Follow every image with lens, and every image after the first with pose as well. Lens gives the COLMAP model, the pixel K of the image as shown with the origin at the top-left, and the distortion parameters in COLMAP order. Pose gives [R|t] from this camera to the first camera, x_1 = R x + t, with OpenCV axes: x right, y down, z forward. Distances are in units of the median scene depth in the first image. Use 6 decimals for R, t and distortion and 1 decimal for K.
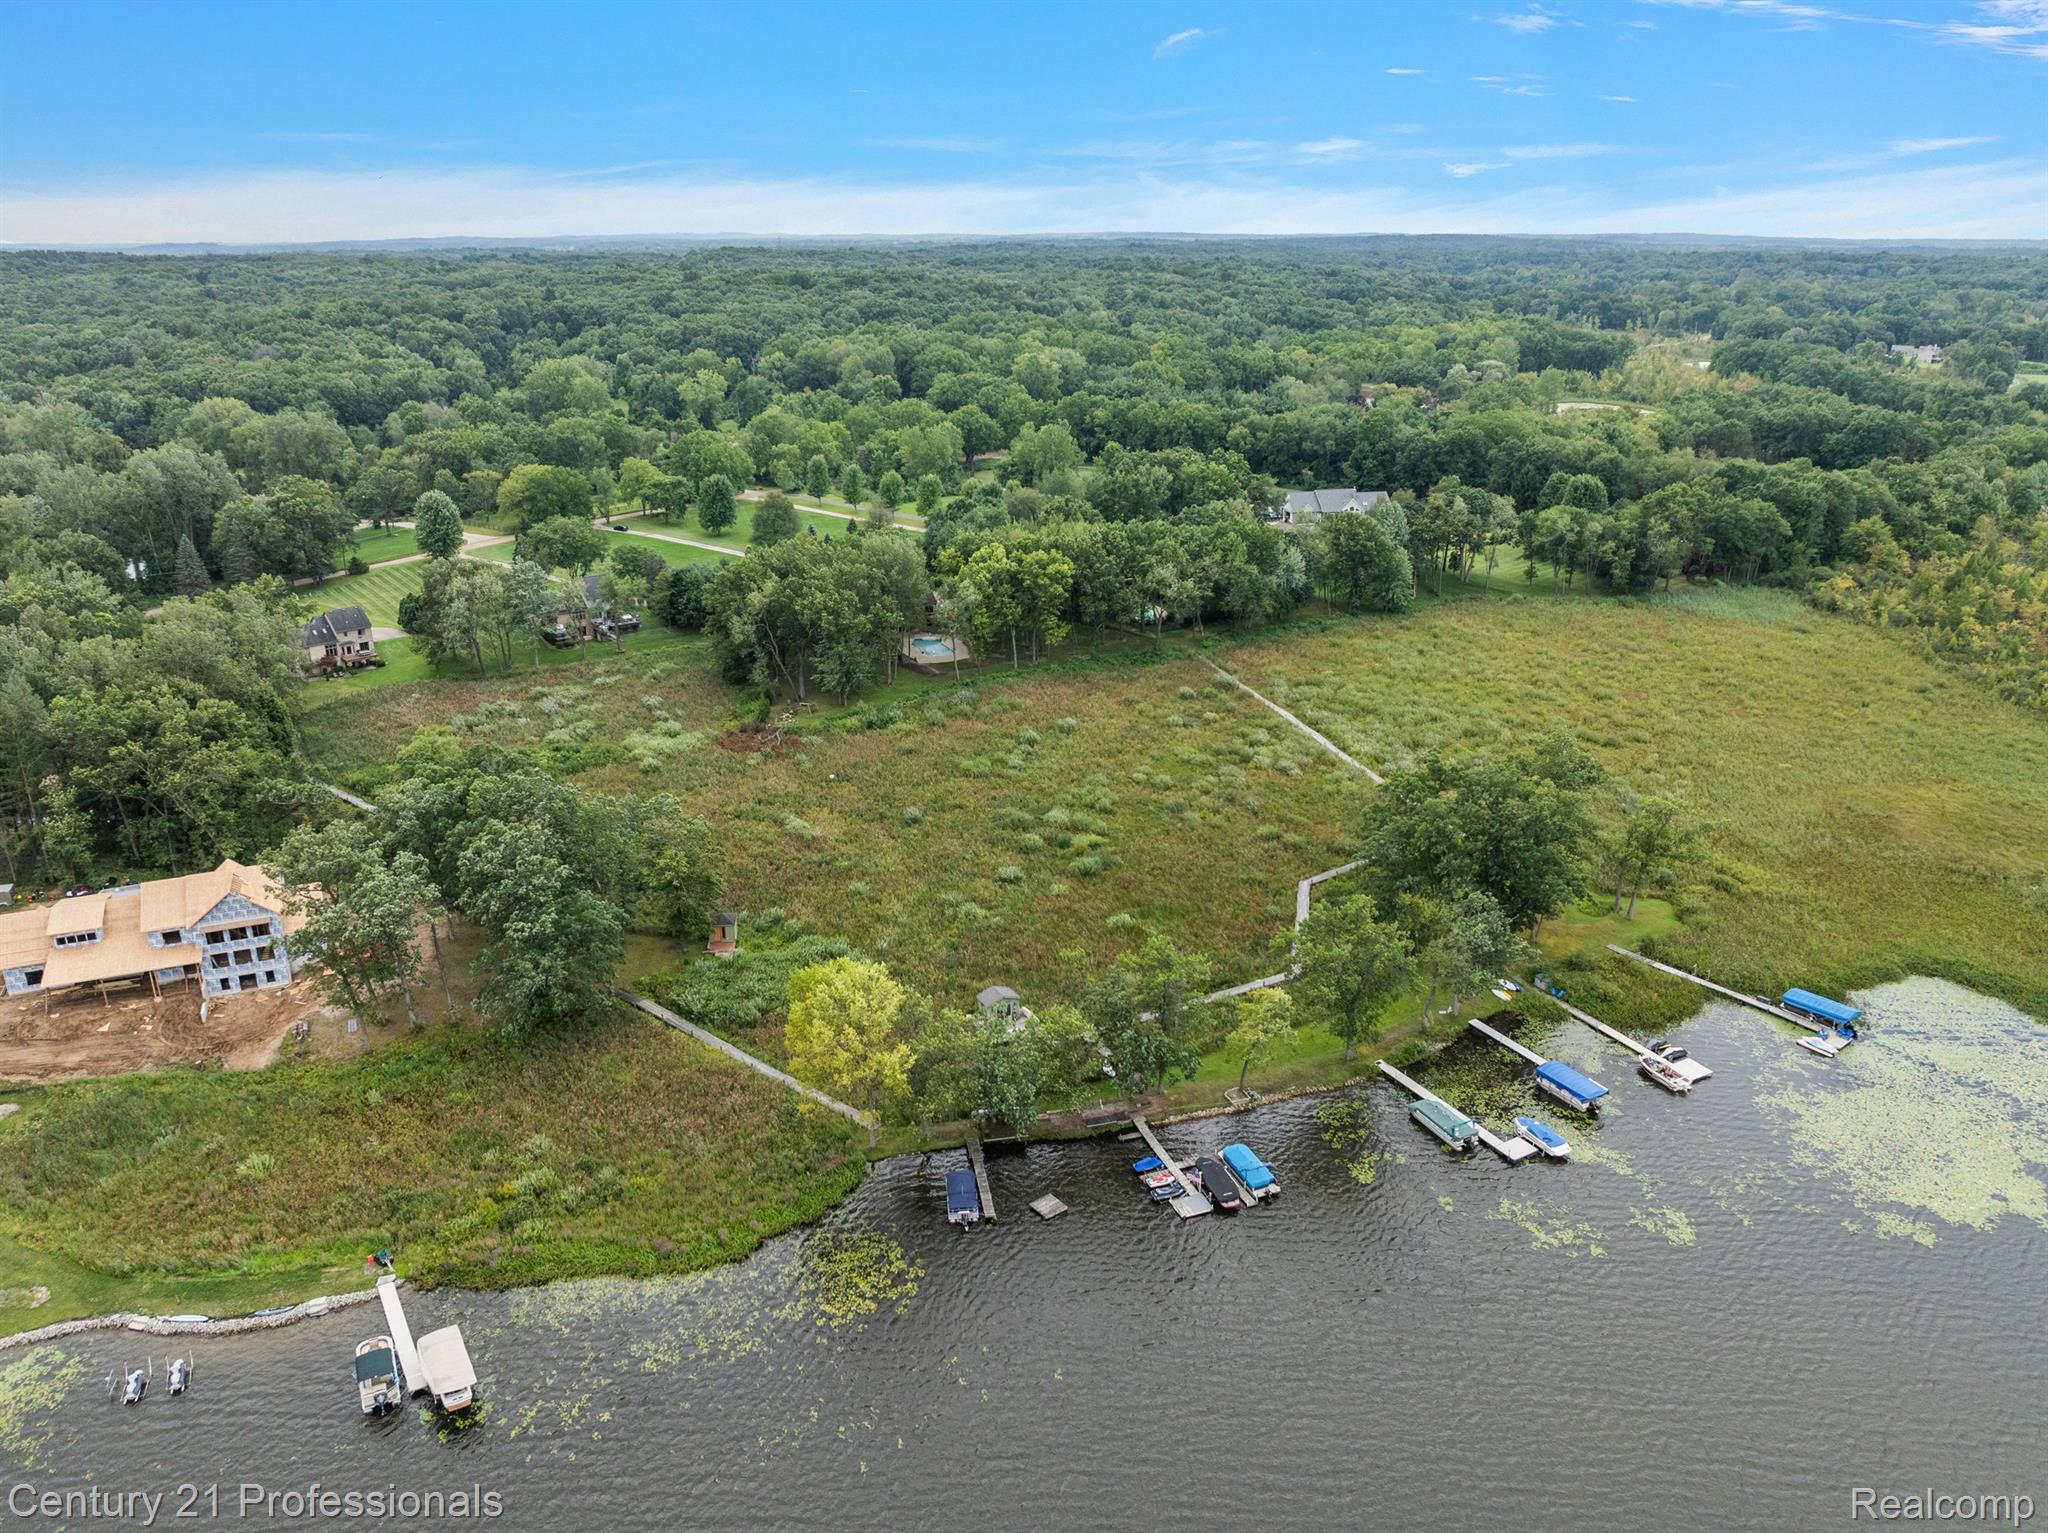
lens RADIAL K [[1462.7, 0, 1030.3], [0, 1462.7, 765.3], [0, 0, 1]] dist [-0.034803, -0.006232]
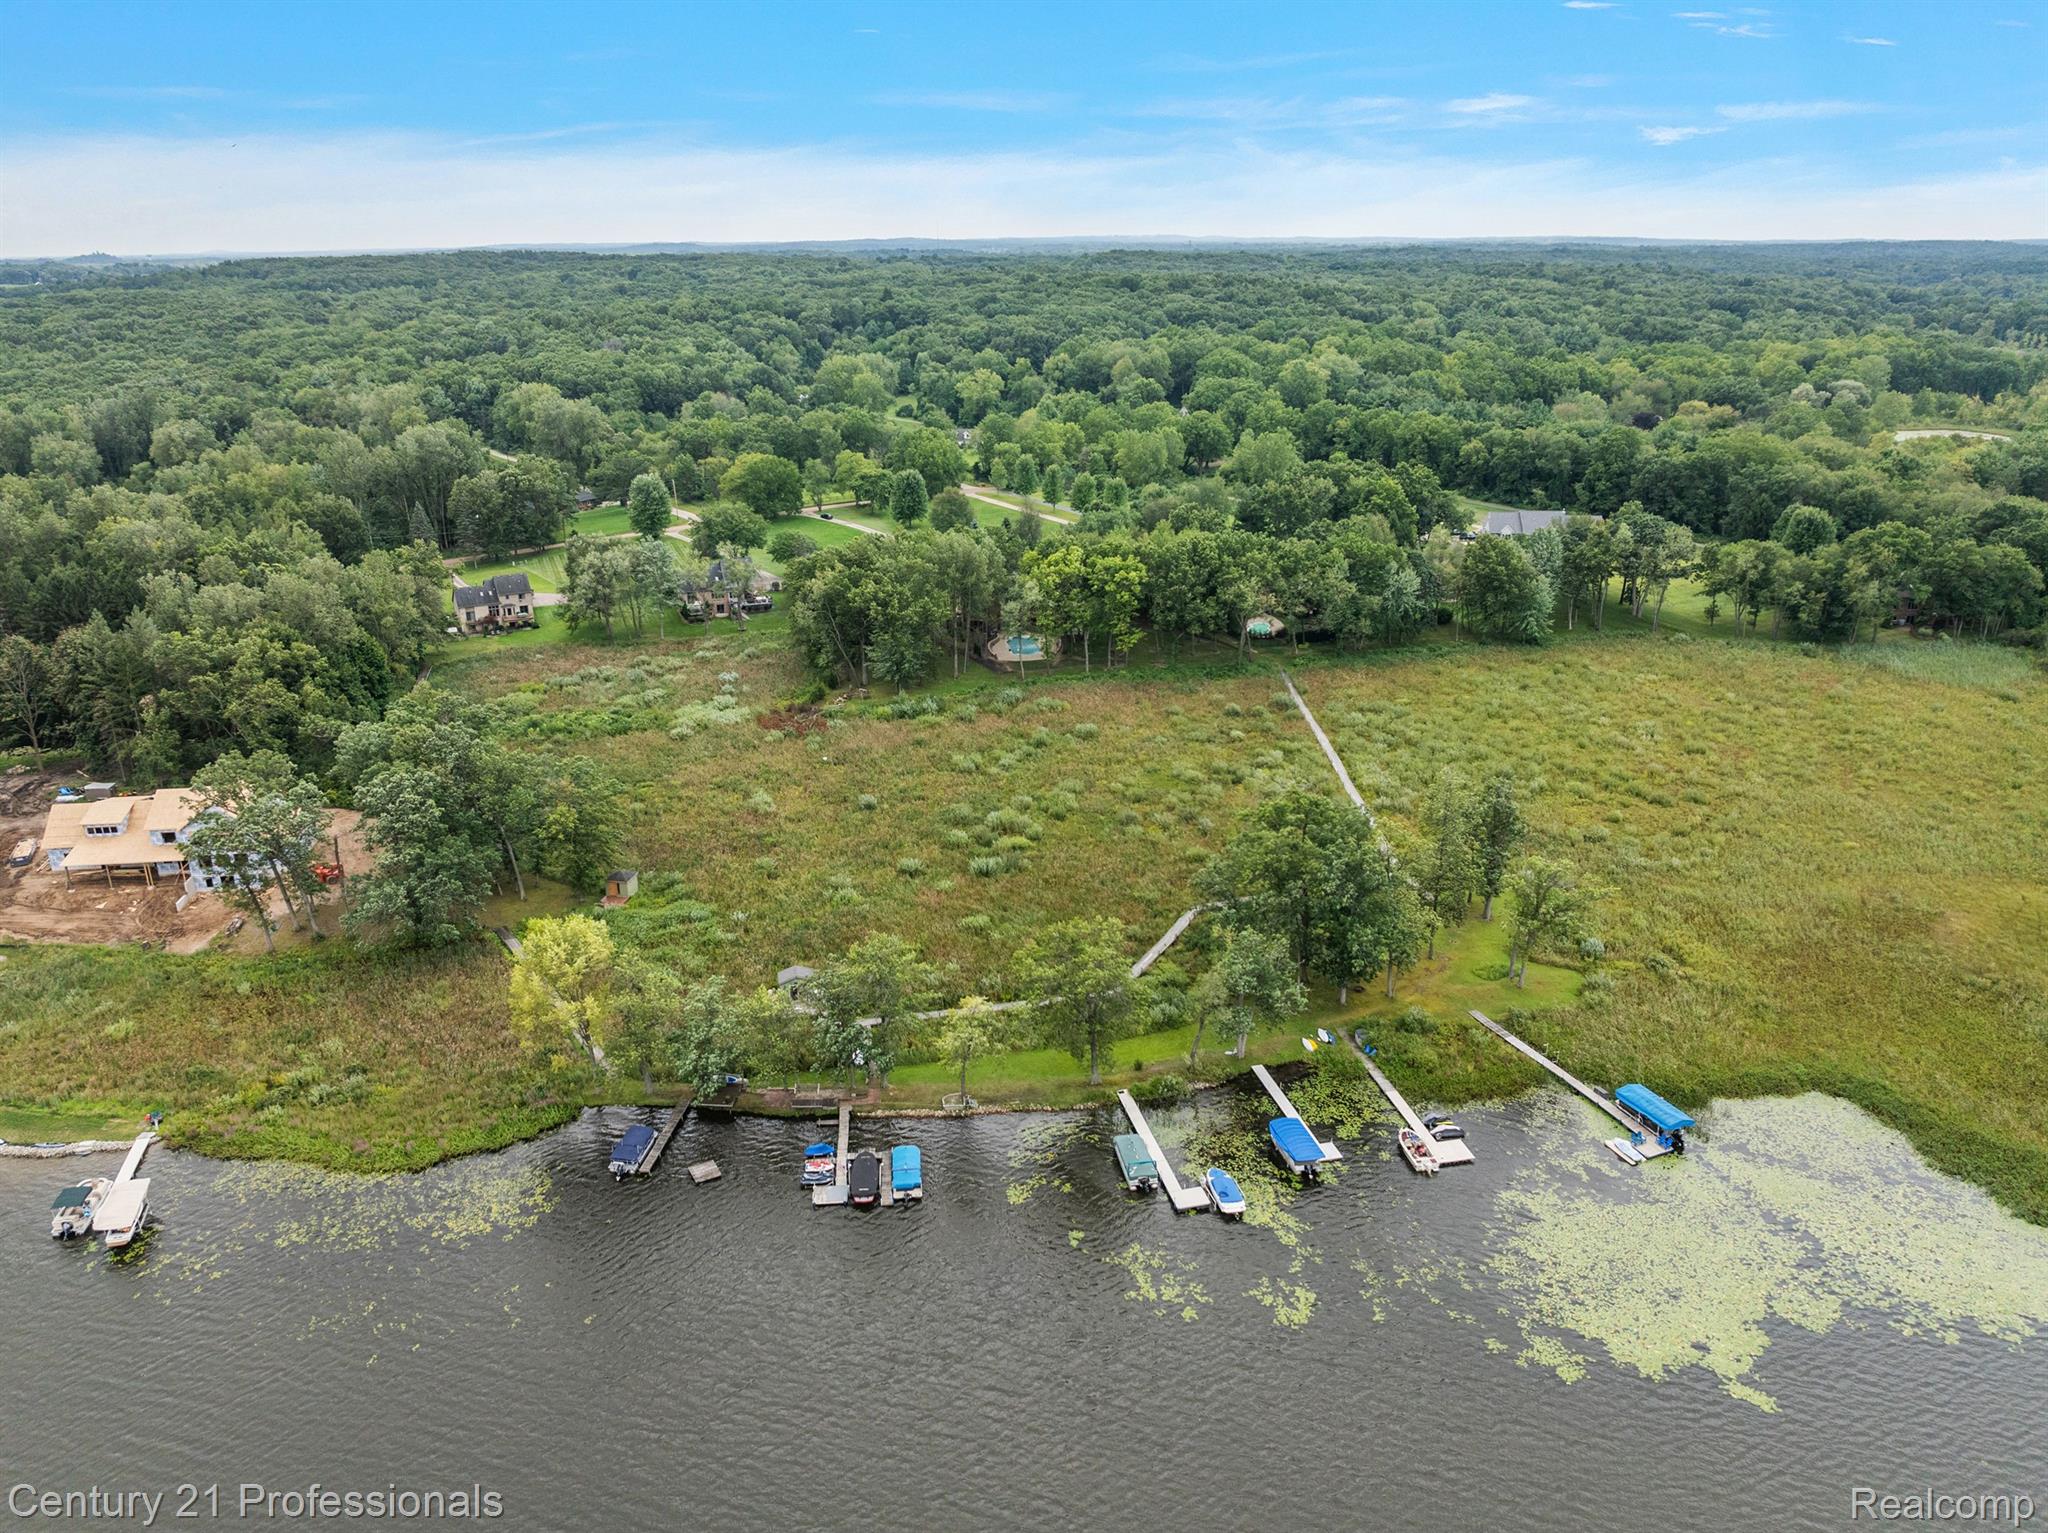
lens RADIAL K [[1462.7, 0, 1030.3], [0, 1462.7, 765.3], [0, 0, 1]] dist [-0.034803, -0.006232]
pose [[0.960789, 0.090438, -0.262118, 0.222077], [-0.090929, 0.995804, 0.010280, -0.009369], [0.261948, 0.013957, 0.964981, 0.022136]]
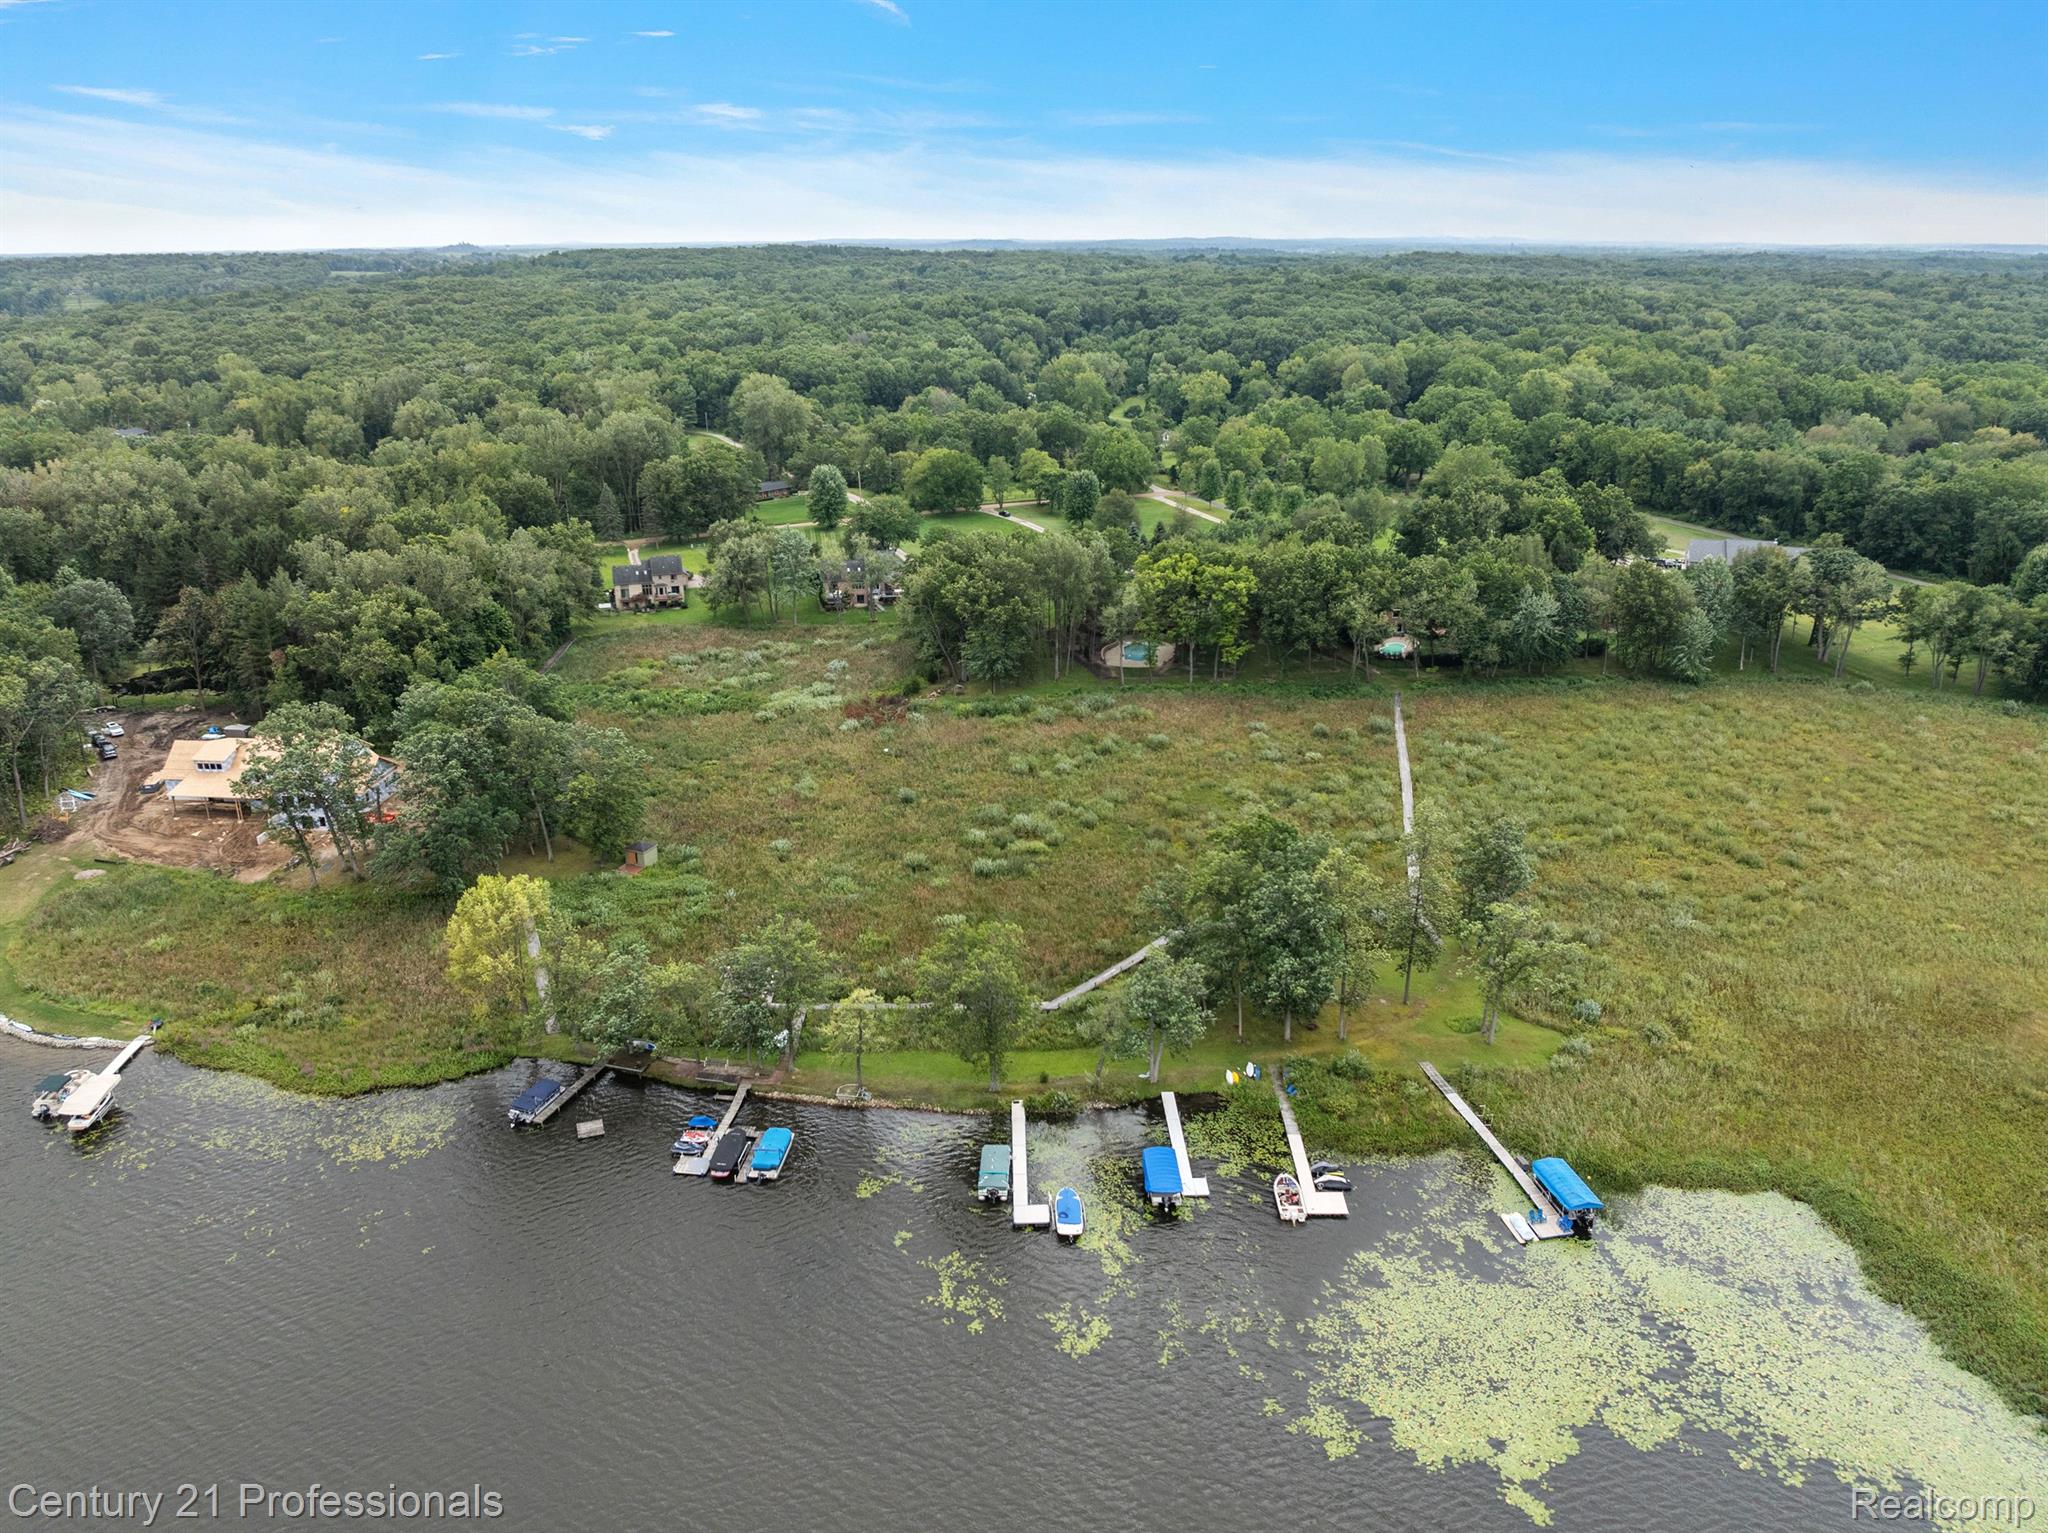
lens RADIAL K [[1484.3, 0, 1031.7], [0, 1484.3, 768.7], [0, 0, 1]] dist [-0.033649, -0.012906]
pose [[0.884208, 0.158119, -0.439515, 0.342731], [-0.160294, 0.986536, 0.032439, -0.024538], [0.438727, 0.041769, 0.897649, 0.063939]]
